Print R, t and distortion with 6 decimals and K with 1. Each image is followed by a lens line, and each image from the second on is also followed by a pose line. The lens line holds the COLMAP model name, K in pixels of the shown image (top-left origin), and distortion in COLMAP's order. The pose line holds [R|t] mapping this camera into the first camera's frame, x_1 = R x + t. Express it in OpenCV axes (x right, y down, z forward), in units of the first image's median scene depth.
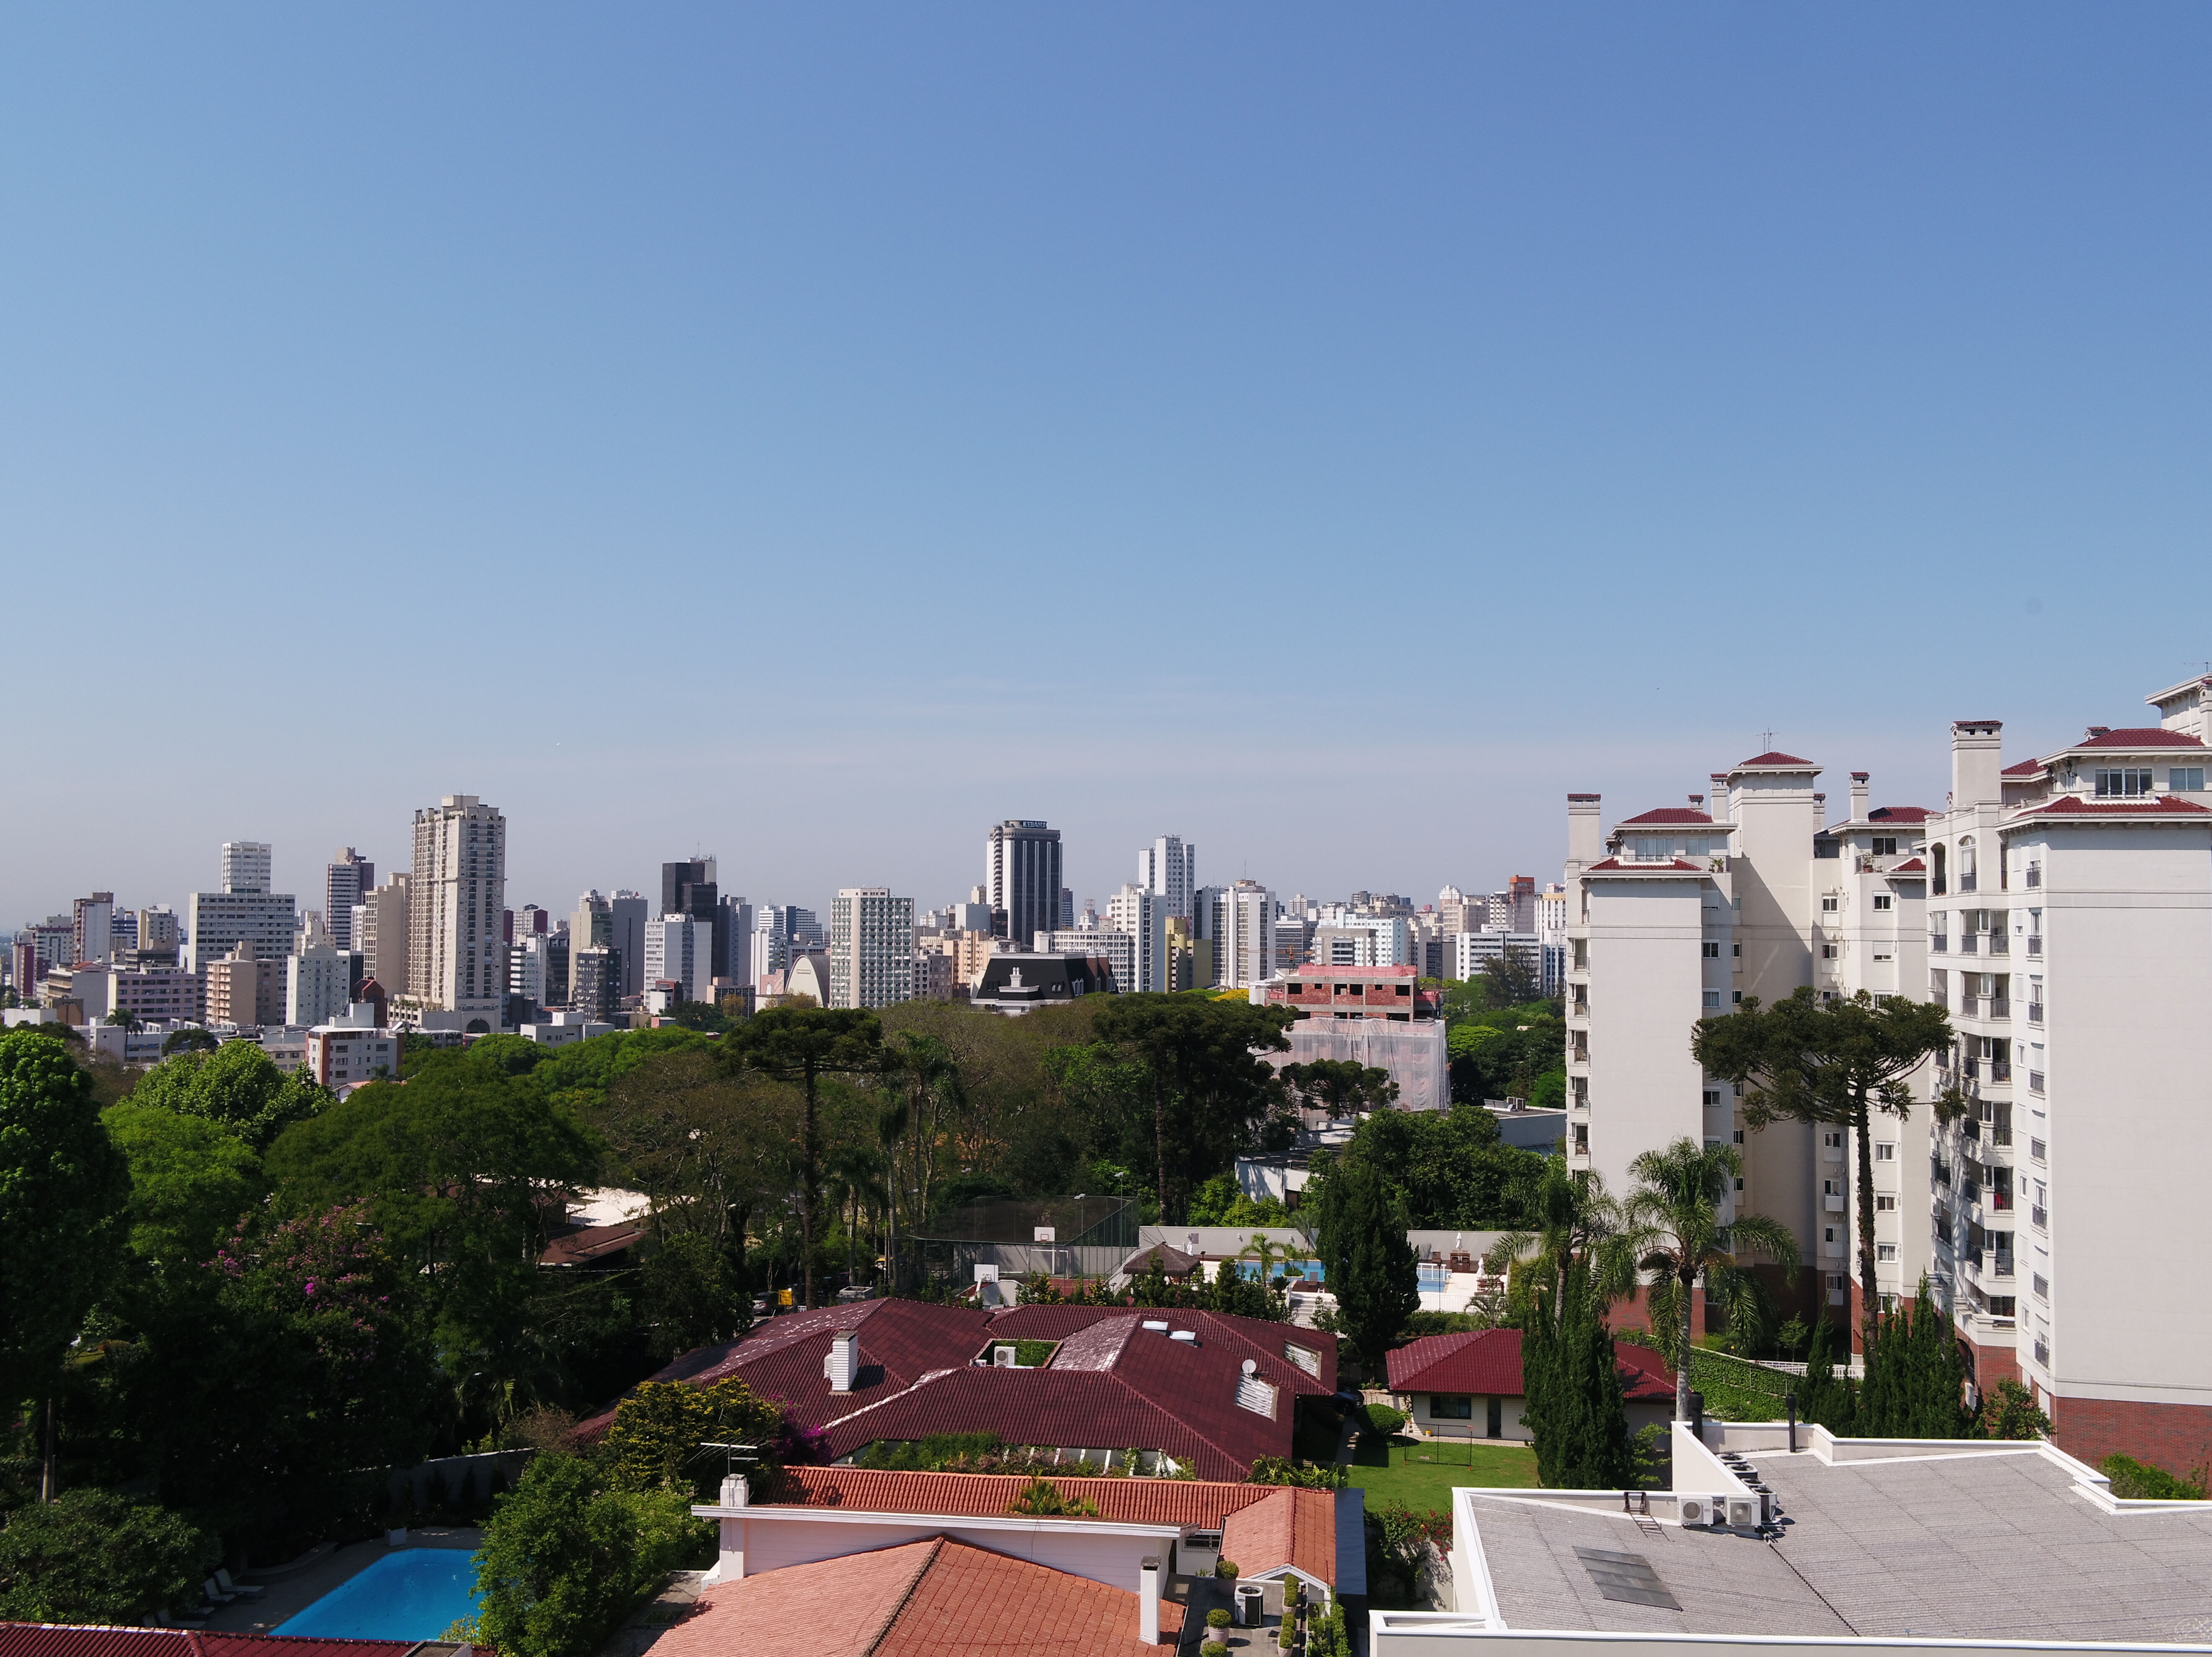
lens RADIAL K [[1893.5, 0, 1102.0], [0, 1893.5, 824.8], [0, 0, 1]] dist [-0.005056, 0.000429]
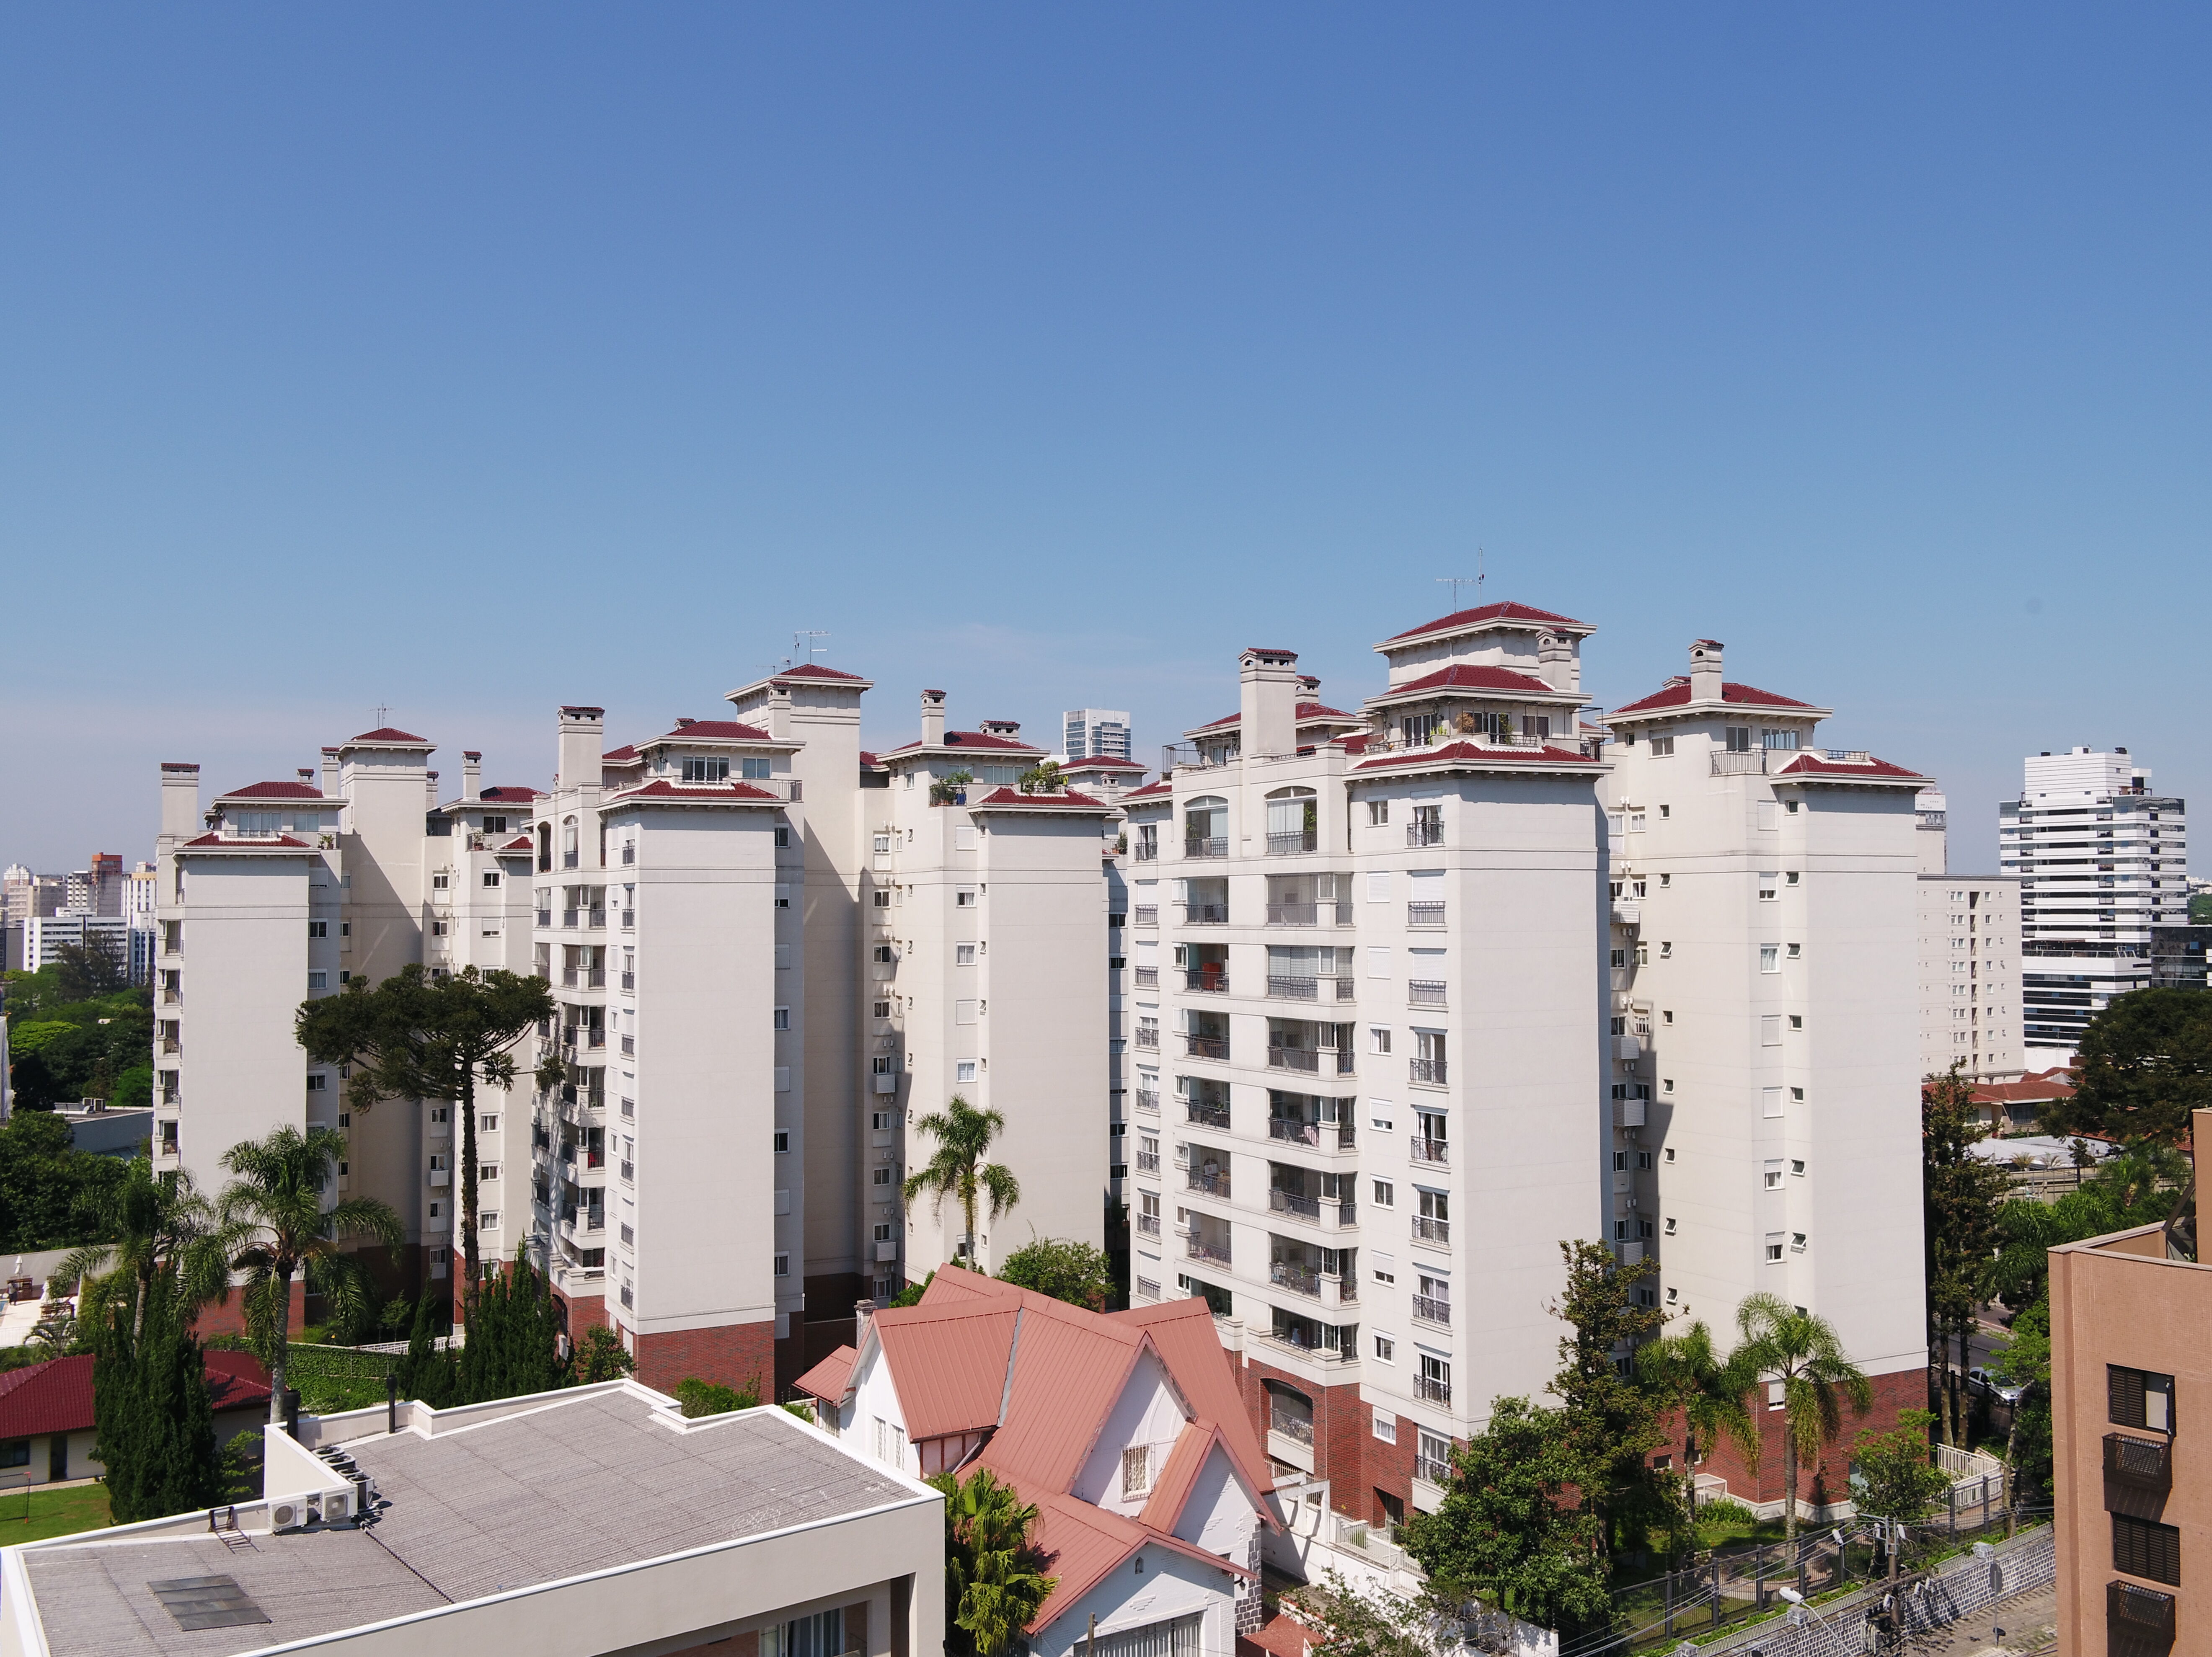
lens RADIAL K [[1893.5, 0, 1102.0], [0, 1893.5, 824.8], [0, 0, 1]] dist [-0.005056, 0.000429]
pose [[0.763449, 0.014156, 0.645713, 0.002618], [-0.021249, 0.999769, 0.003205, 0.001054], [-0.645518, -0.016168, 0.763574, 0.004497]]
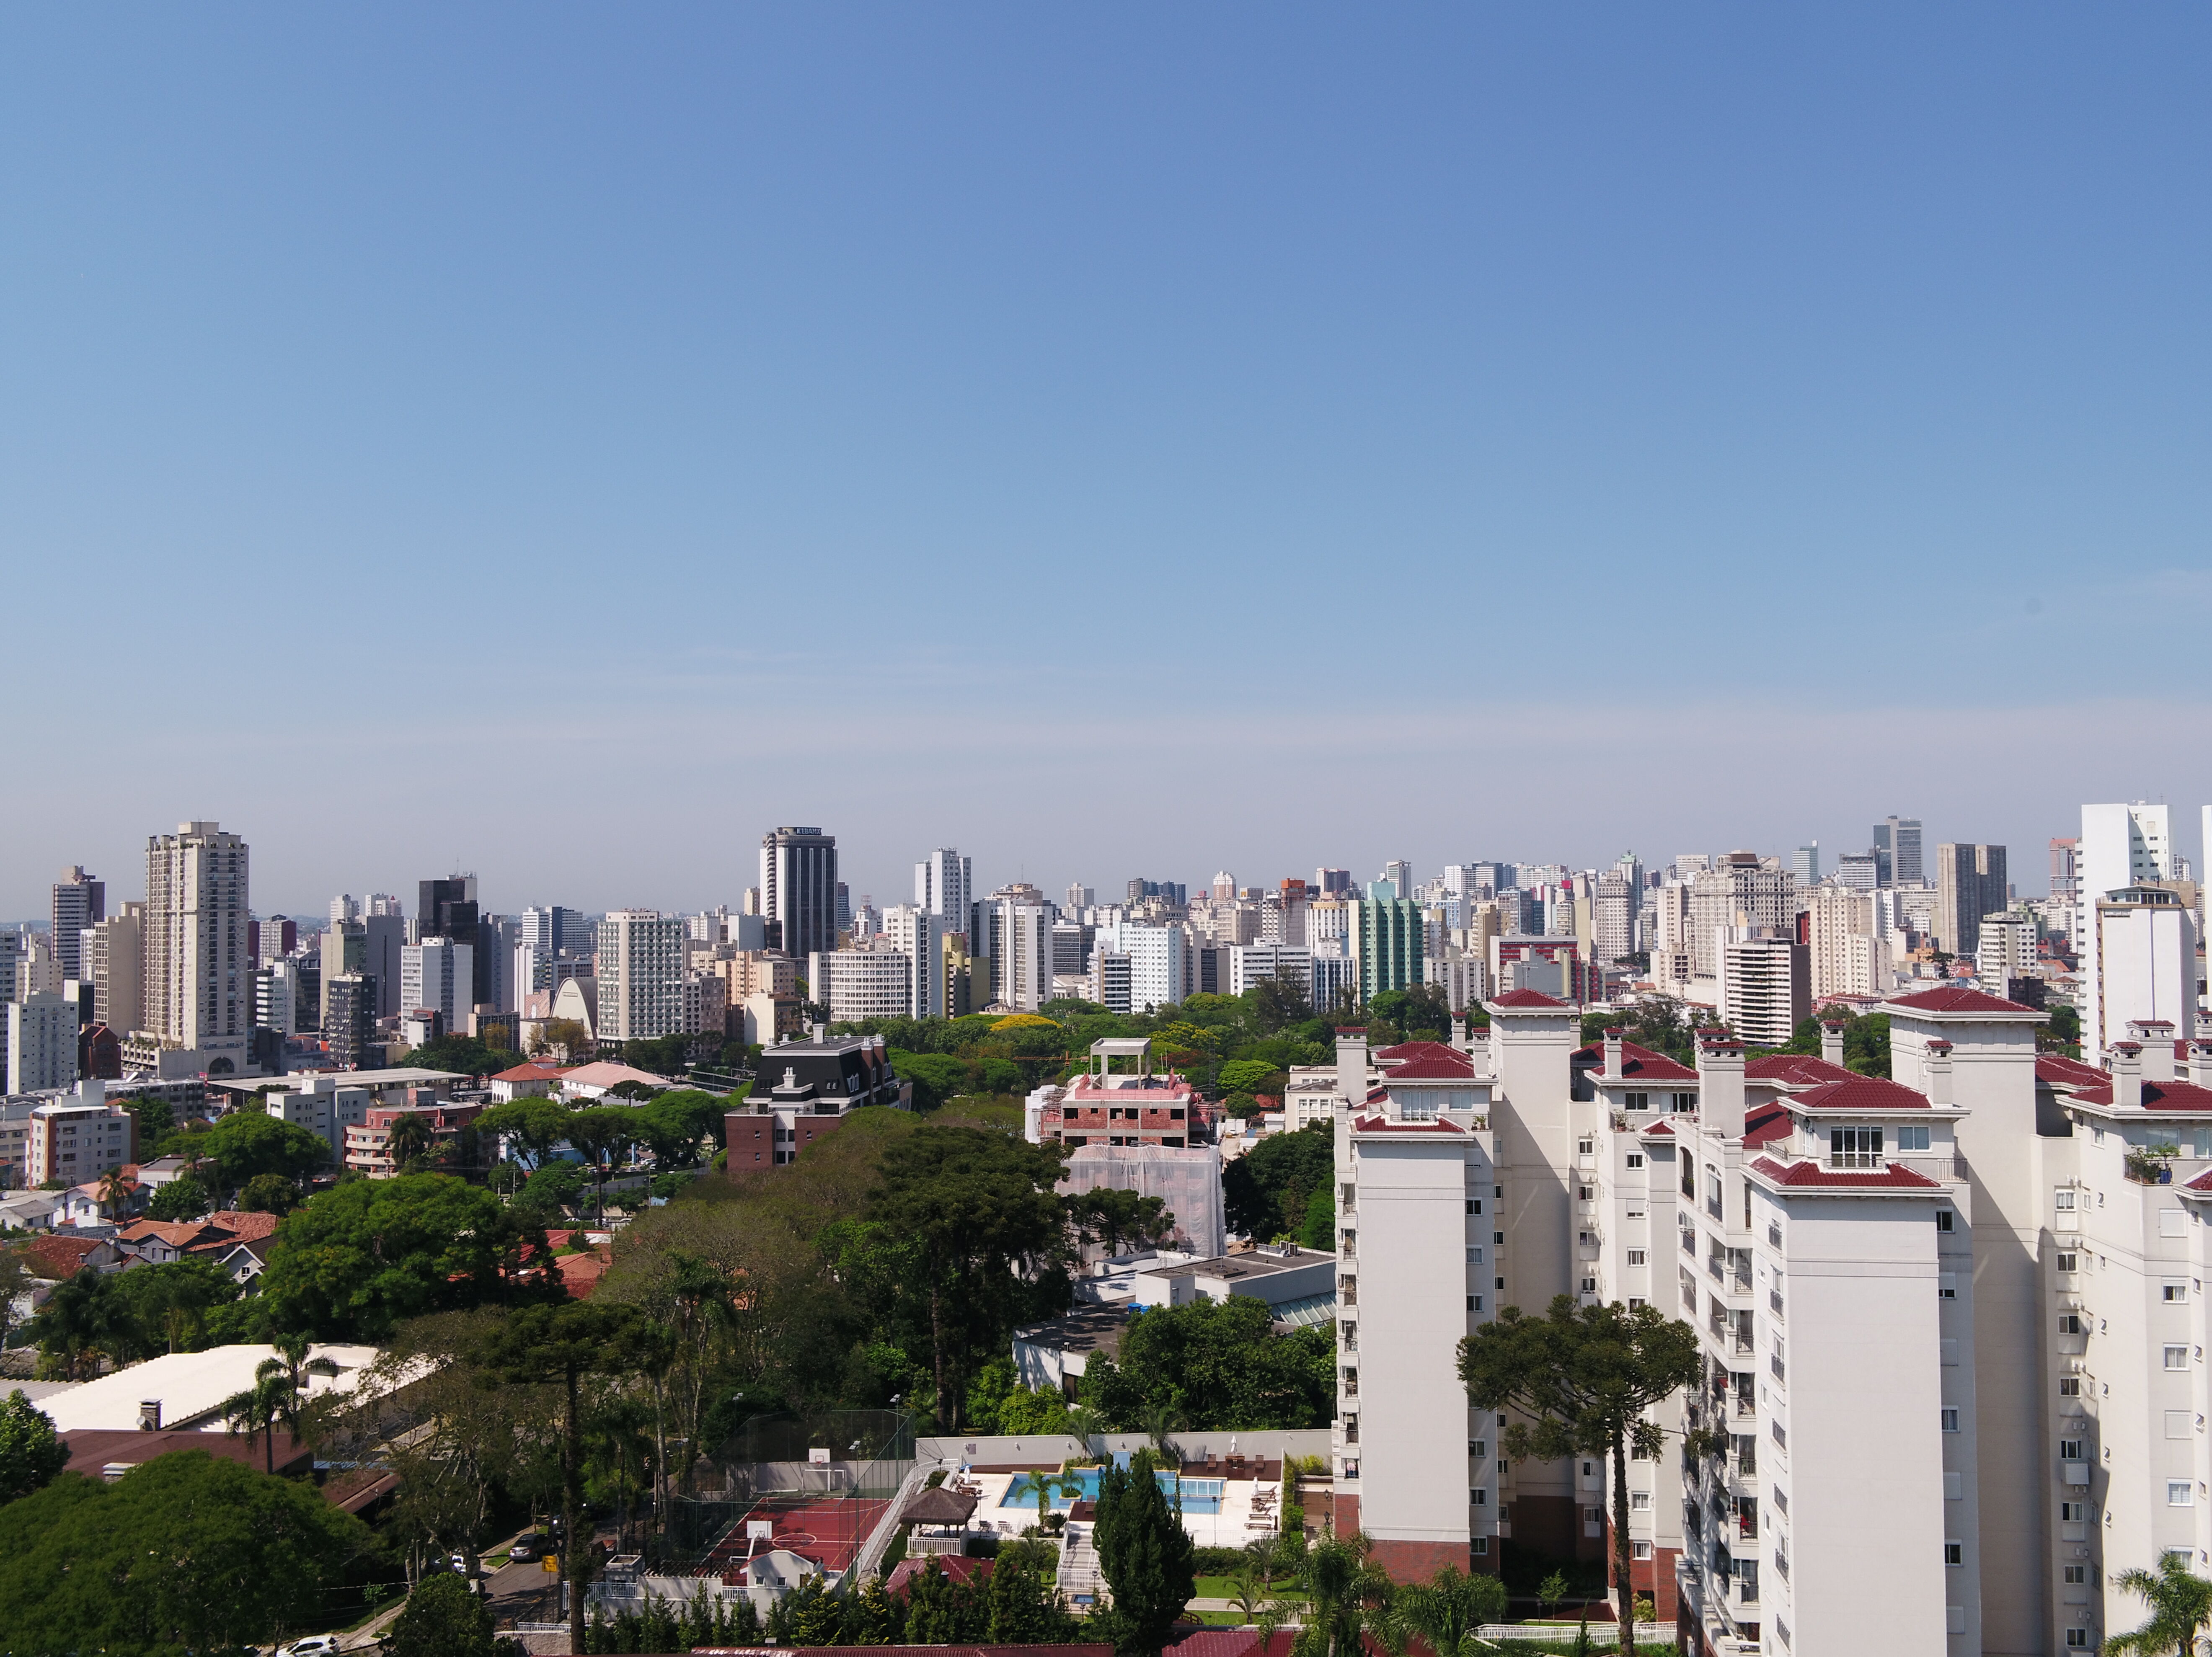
lens RADIAL K [[1893.5, 0, 1102.0], [0, 1893.5, 824.8], [0, 0, 1]] dist [-0.005056, 0.000429]
pose [[0.993033, -0.009785, 0.117427, 0.004093], [0.008459, 0.999895, 0.011786, -0.153354], [-0.117530, -0.010711, 0.993012, 0.010118]]
